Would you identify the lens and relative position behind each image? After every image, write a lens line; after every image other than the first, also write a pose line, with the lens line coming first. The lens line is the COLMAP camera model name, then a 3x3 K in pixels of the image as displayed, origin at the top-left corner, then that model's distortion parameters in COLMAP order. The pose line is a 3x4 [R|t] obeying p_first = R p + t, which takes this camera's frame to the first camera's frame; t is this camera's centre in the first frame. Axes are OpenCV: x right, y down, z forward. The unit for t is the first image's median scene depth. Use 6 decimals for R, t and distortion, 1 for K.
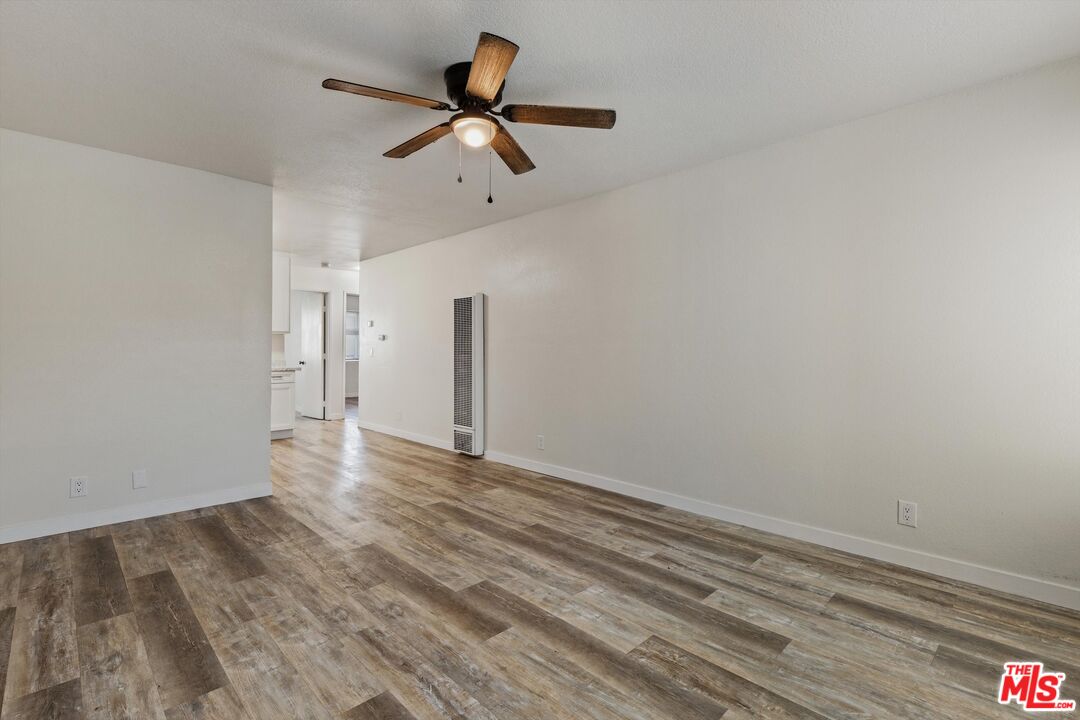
lens RADIAL K [[499.5, 0, 539.3], [0, 499.5, 350.1], [0, 0, 1]] dist [0.004187, -0.002126]
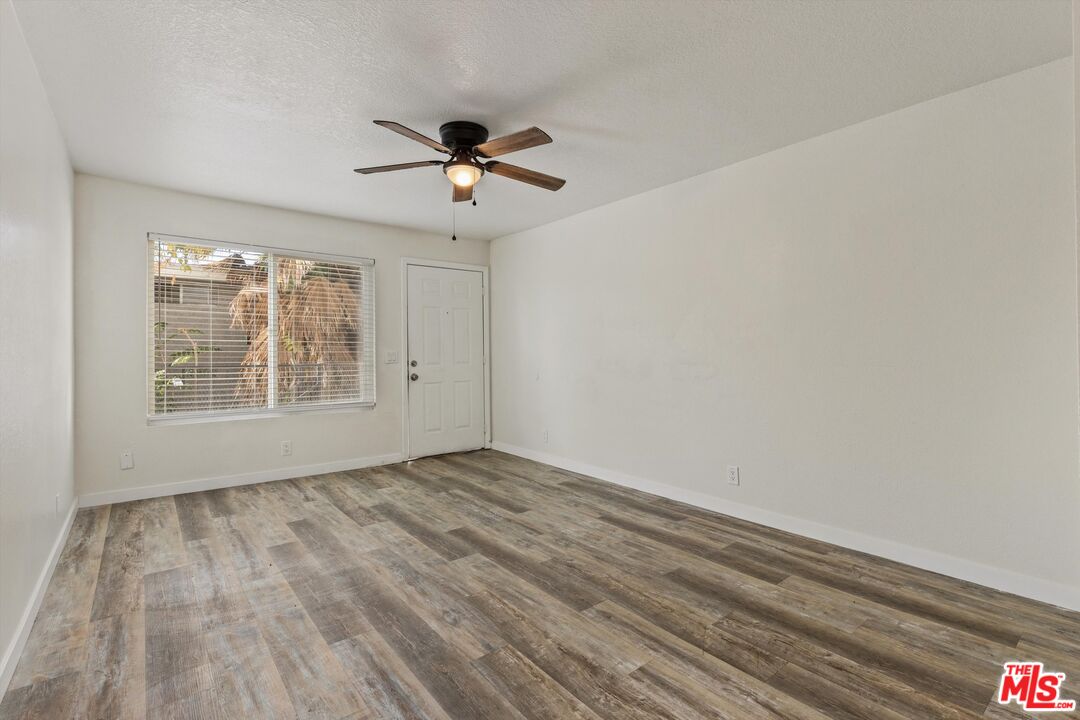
lens RADIAL K [[499.5, 0, 542.8], [0, 499.5, 351.3], [0, 0, 1]] dist [0.004187, -0.002126]
pose [[-0.995901, 0.001899, 0.090435, -0.419630], [0.001966, 0.999998, 0.000657, -0.001002], [-0.090433, 0.000833, -0.995902, 2.124438]]
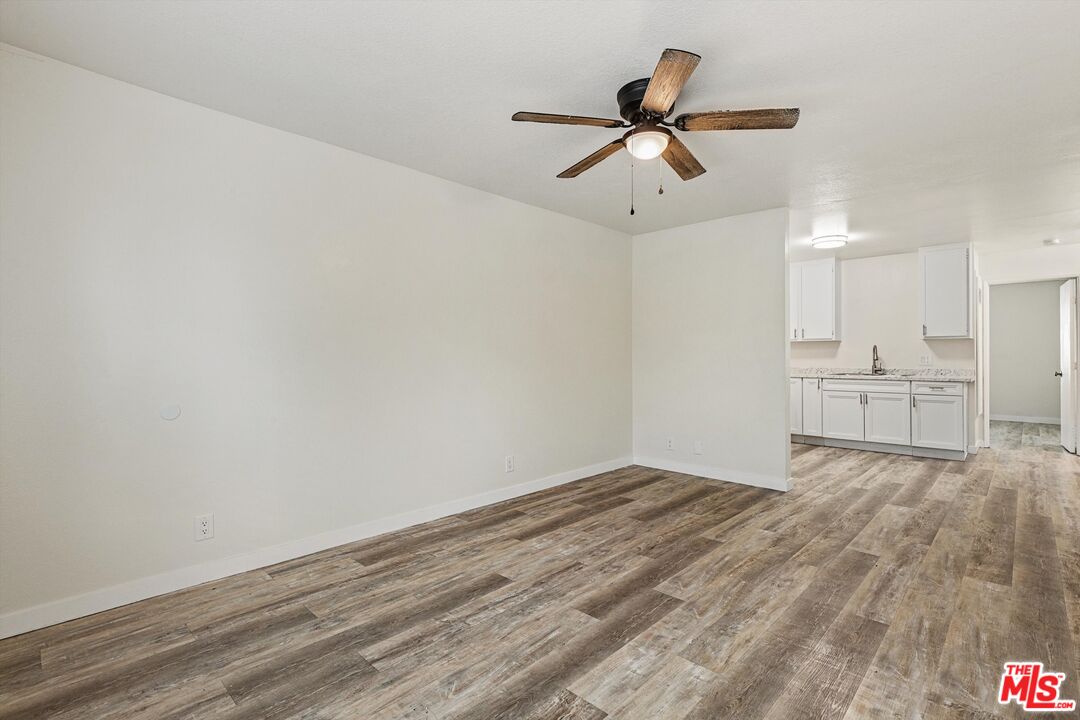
lens RADIAL K [[499.5, 0, 554.1], [0, 499.5, 358.1], [0, 0, 1]] dist [0.004187, -0.002126]
pose [[0.048129, 0.000982, -0.998841, 0.847019], [0.000468, 0.999999, 0.001005, -0.001188], [0.998841, -0.000516, 0.048128, 0.724947]]
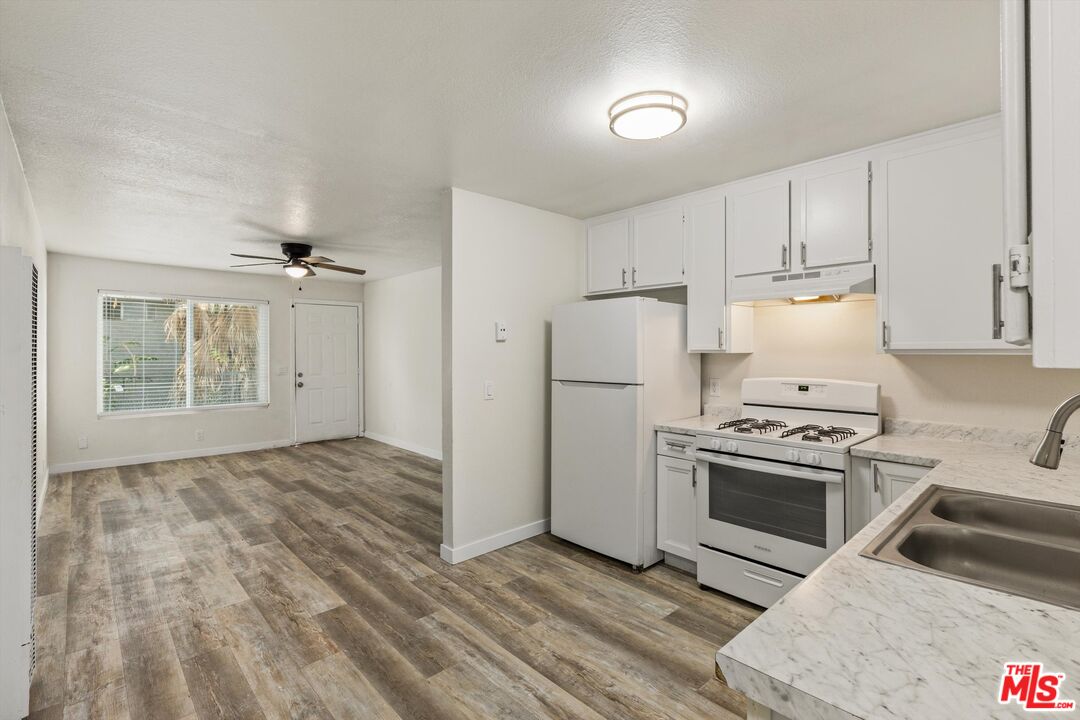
lens RADIAL K [[499.5, 0, 545.0], [0, 499.5, 350.5], [0, 0, 1]] dist [0.004187, -0.002126]
pose [[-0.999896, -0.002430, 0.014218, -1.174121], [-0.002421, 0.999997, 0.000680, -0.098977], [-0.014220, 0.000646, -0.999899, 2.992808]]
